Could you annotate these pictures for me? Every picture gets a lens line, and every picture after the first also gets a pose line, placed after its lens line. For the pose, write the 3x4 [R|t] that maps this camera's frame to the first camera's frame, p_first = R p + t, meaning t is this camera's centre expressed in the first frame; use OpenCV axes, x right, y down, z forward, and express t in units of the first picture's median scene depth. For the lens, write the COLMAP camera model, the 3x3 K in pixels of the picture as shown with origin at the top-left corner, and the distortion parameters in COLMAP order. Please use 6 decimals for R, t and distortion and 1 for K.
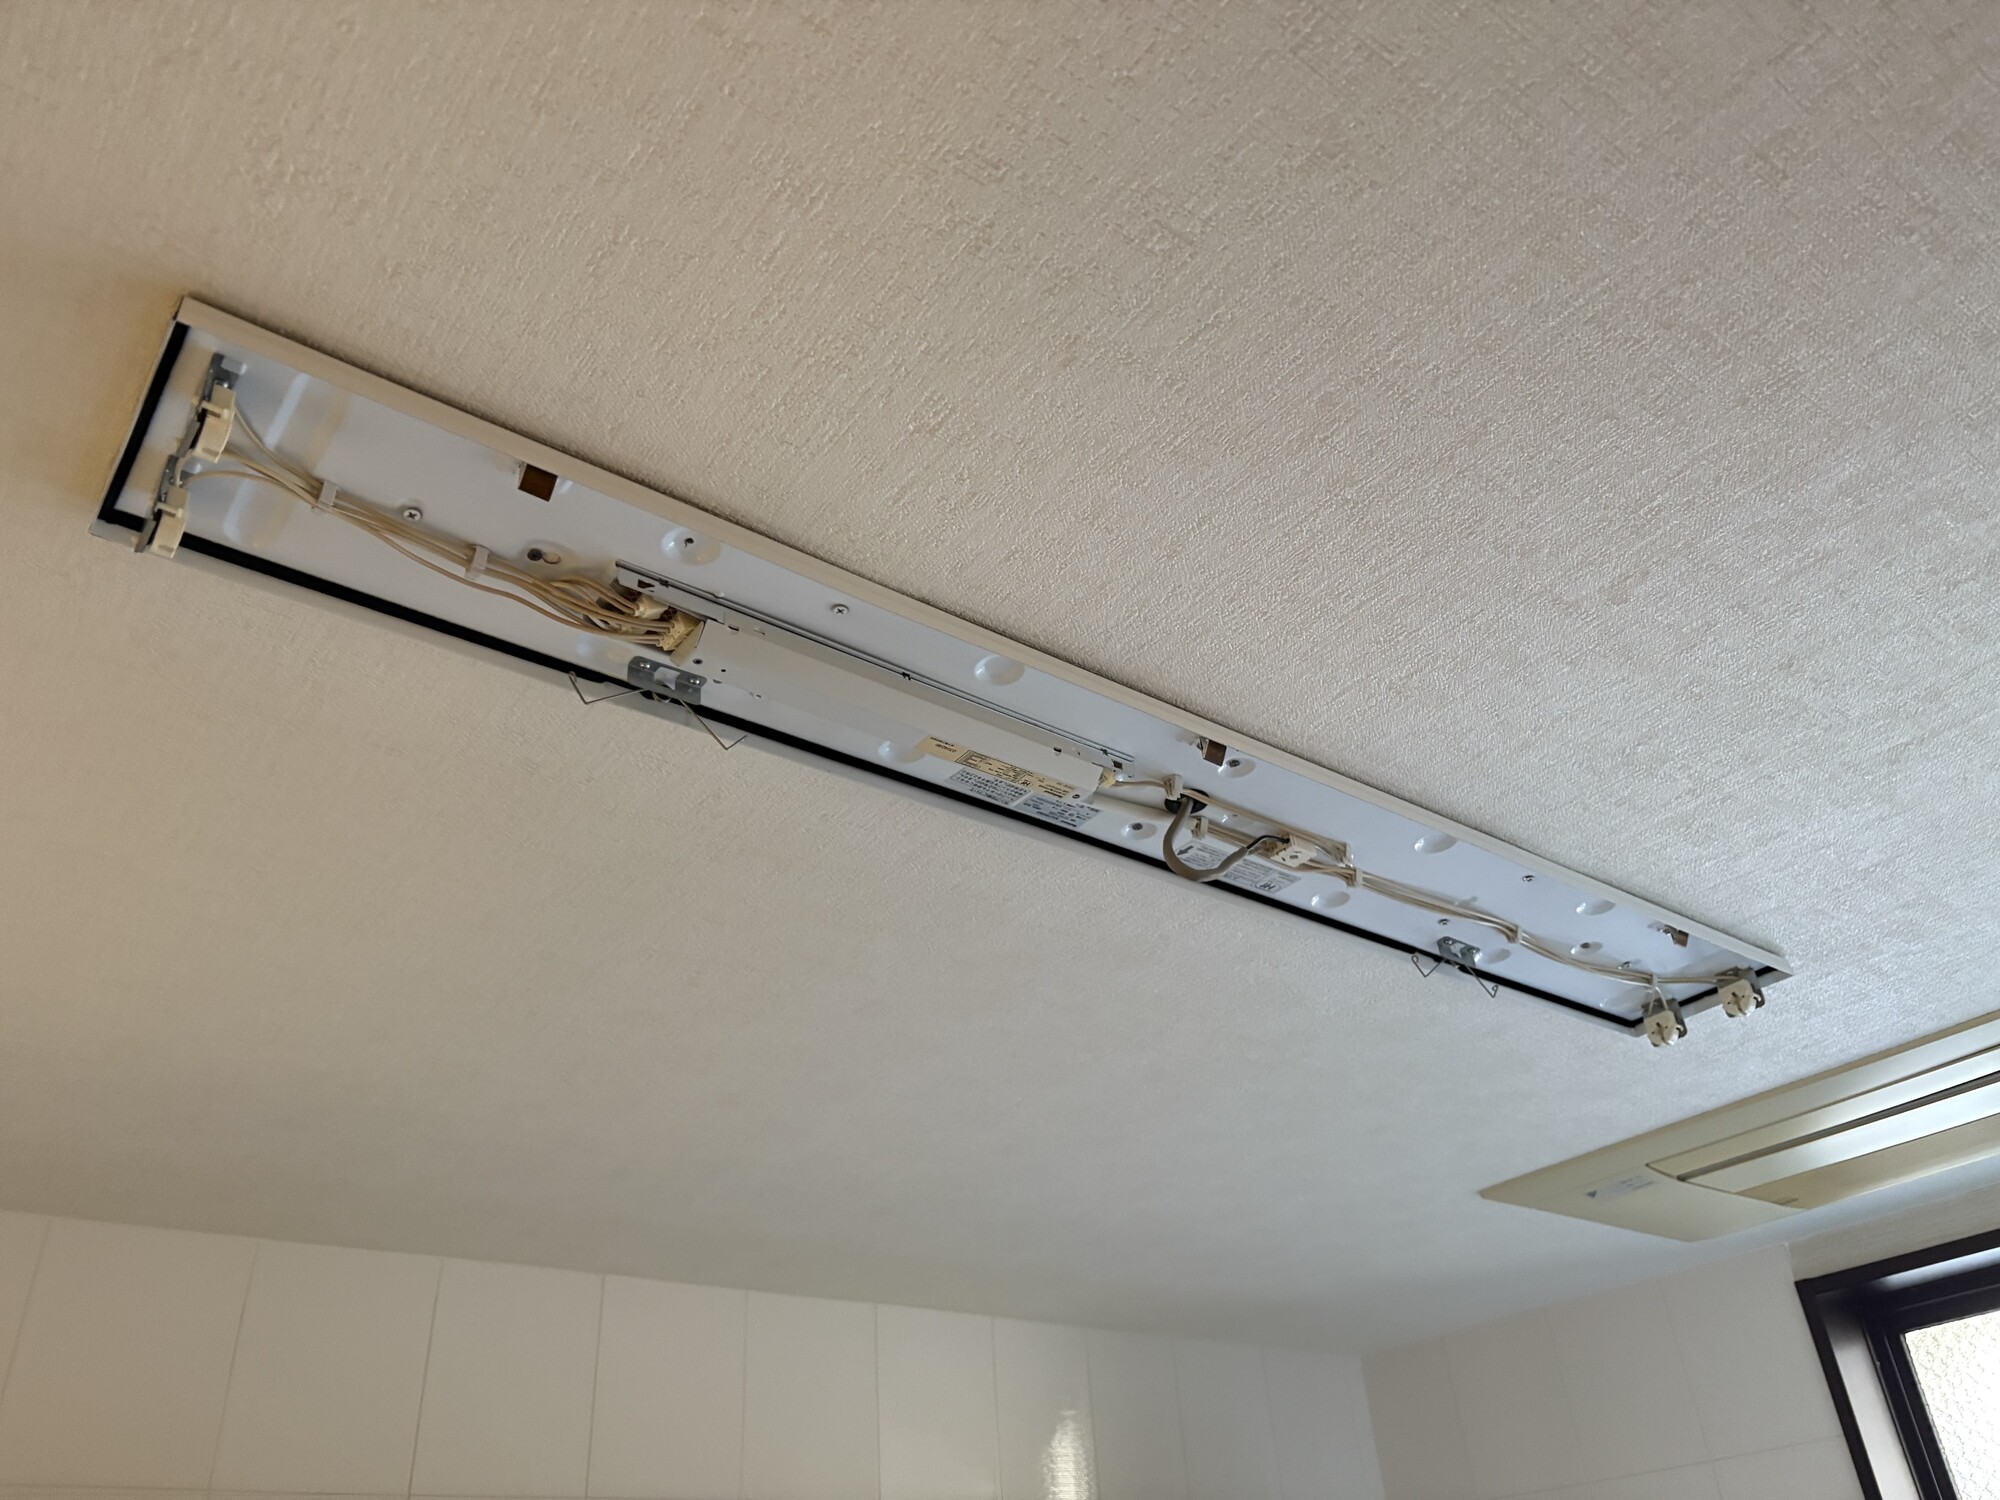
lens RADIAL K [[1509.3, 0, 1000.0], [0, 1509.3, 750.0], [0, 0, 1]] dist [0.041835, -0.054645]
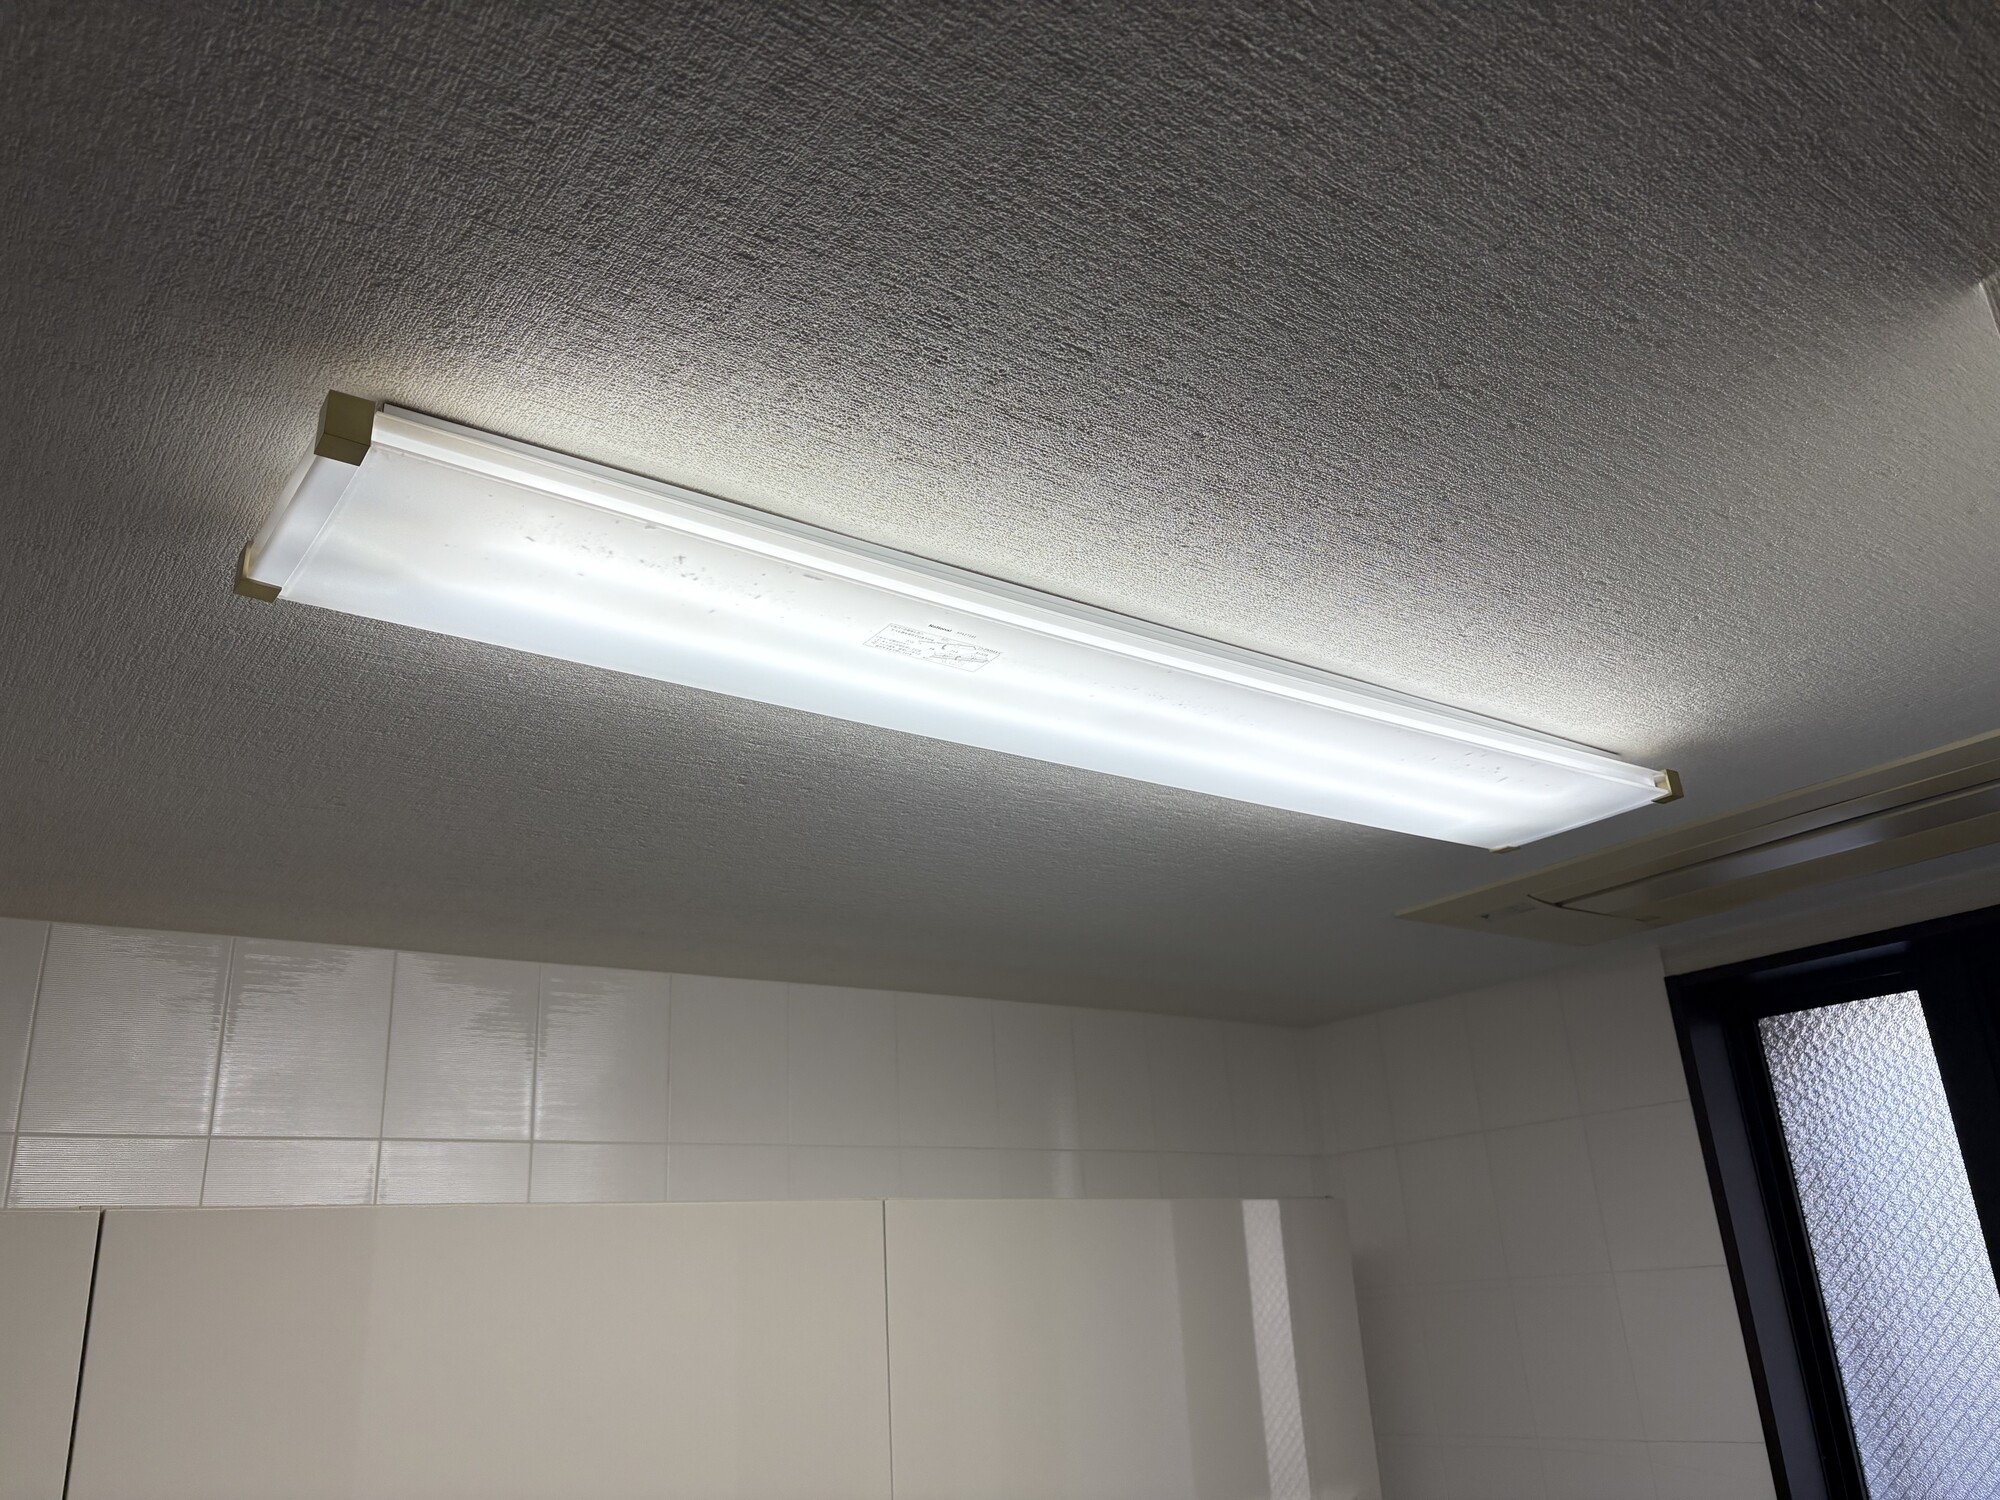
lens RADIAL K [[1518.0, 0, 977.8], [0, 1518.0, 748.6], [0, 0, 1]] dist [0.032005, -0.040397]
pose [[0.999616, -0.002527, -0.027584, 0.053787], [0.008425, 0.976385, 0.215874, -0.250611], [0.026388, -0.216024, 0.976031, -0.399240]]
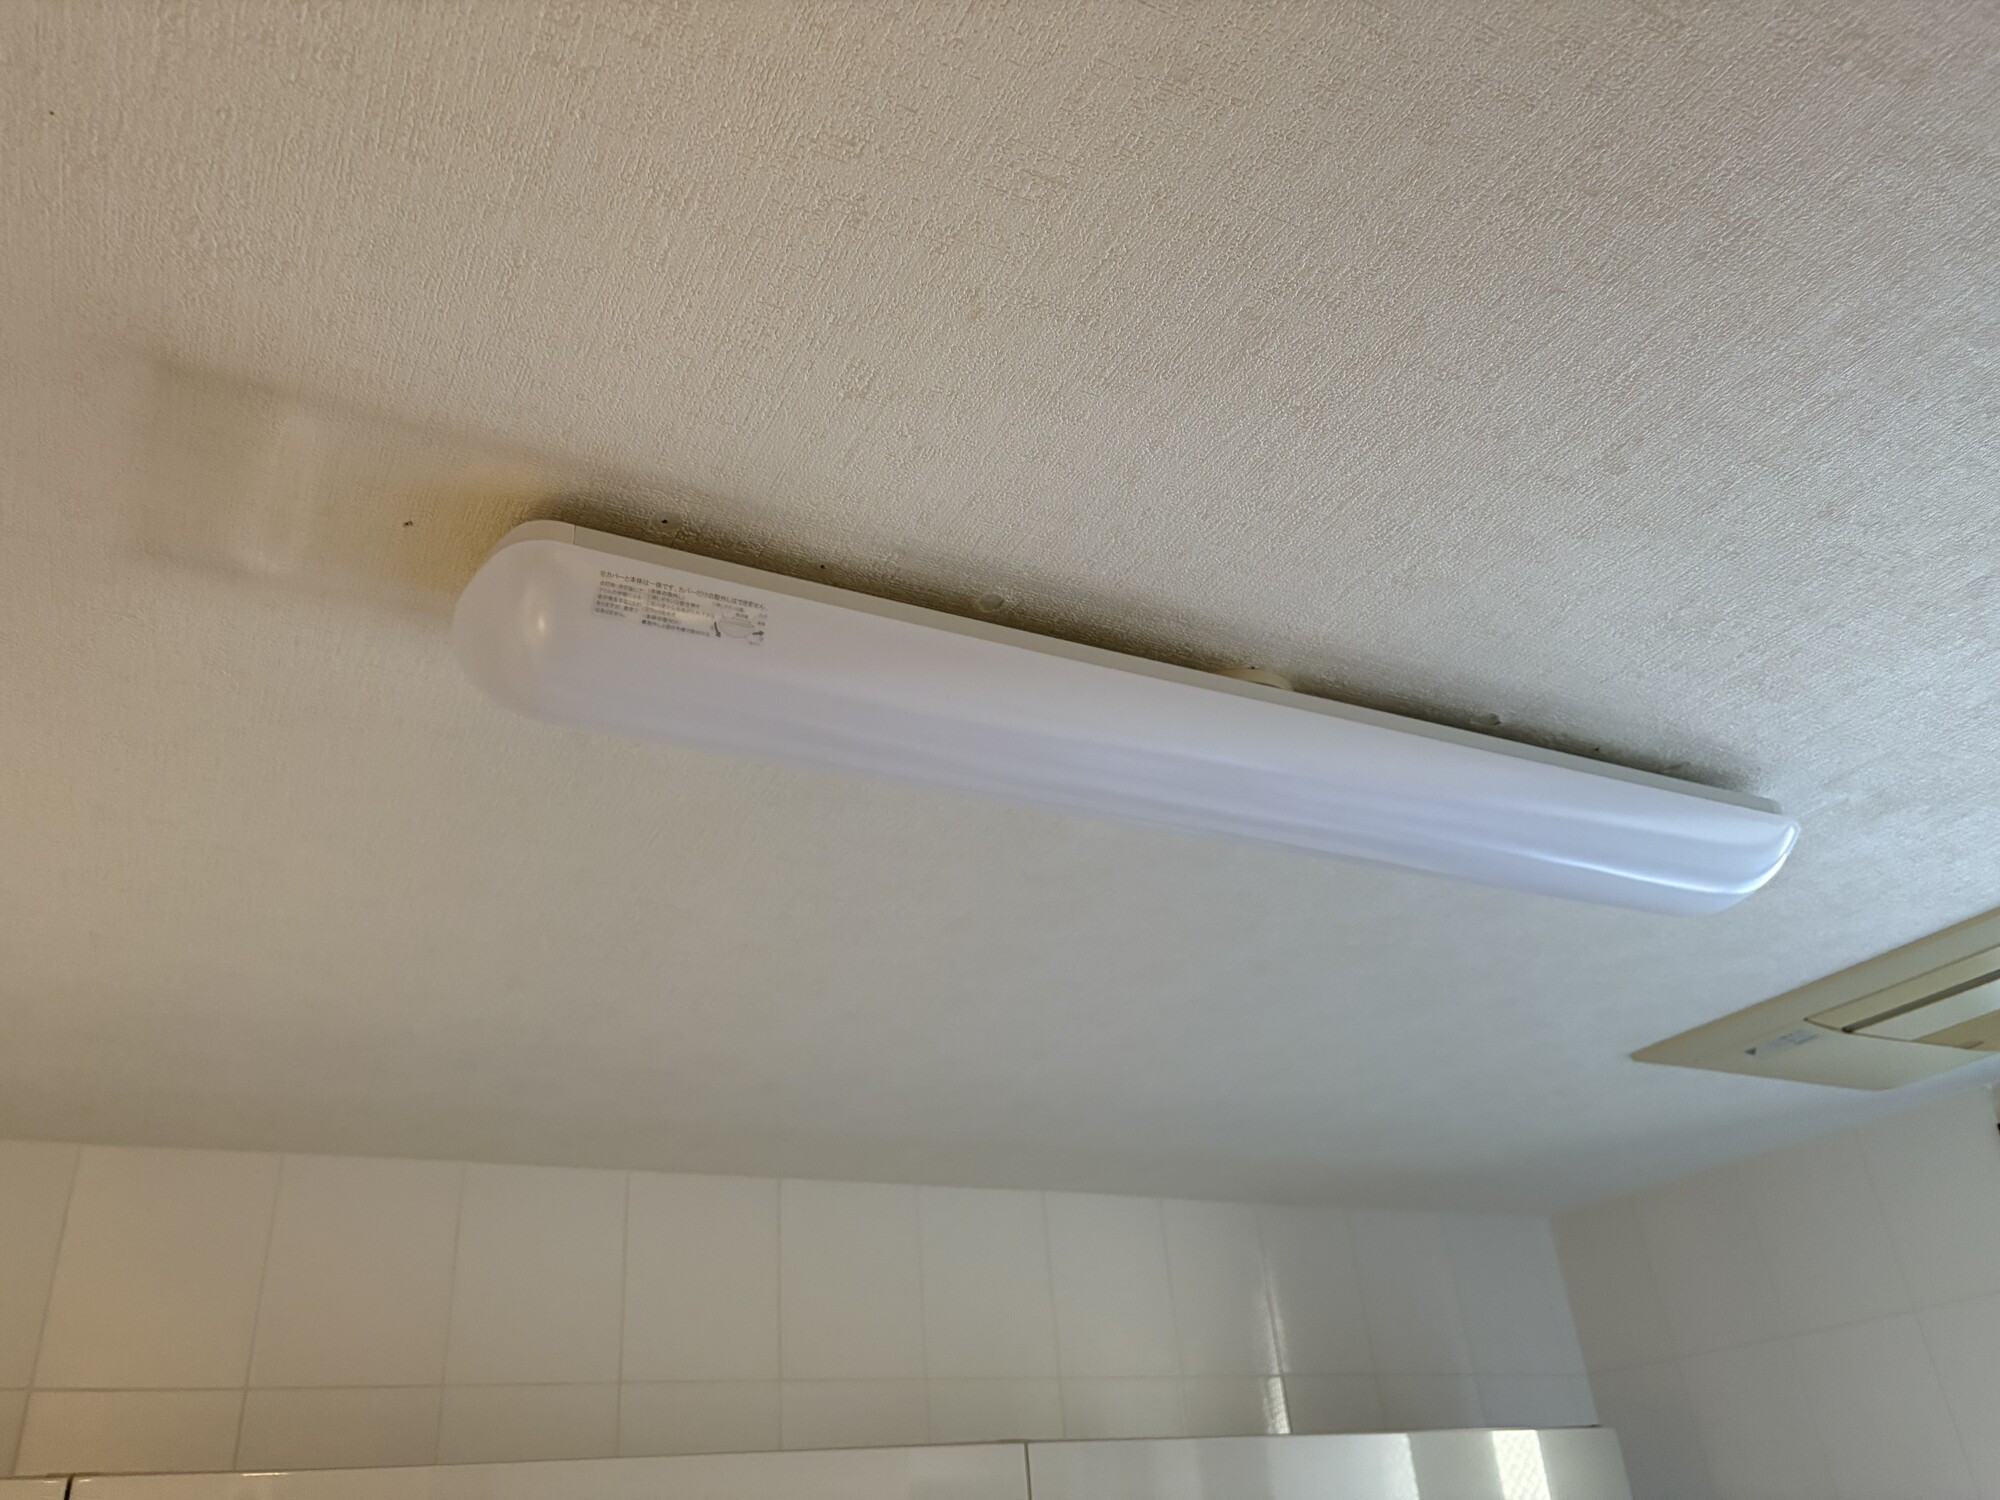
lens RADIAL K [[1518.0, 0, 977.8], [0, 1518.0, 748.6], [0, 0, 1]] dist [0.032005, -0.040397]
pose [[0.985058, -0.088879, -0.147516, 0.163708], [0.099917, 0.992589, 0.069169, -0.037031], [0.140275, -0.082874, 0.986638, -0.025117]]
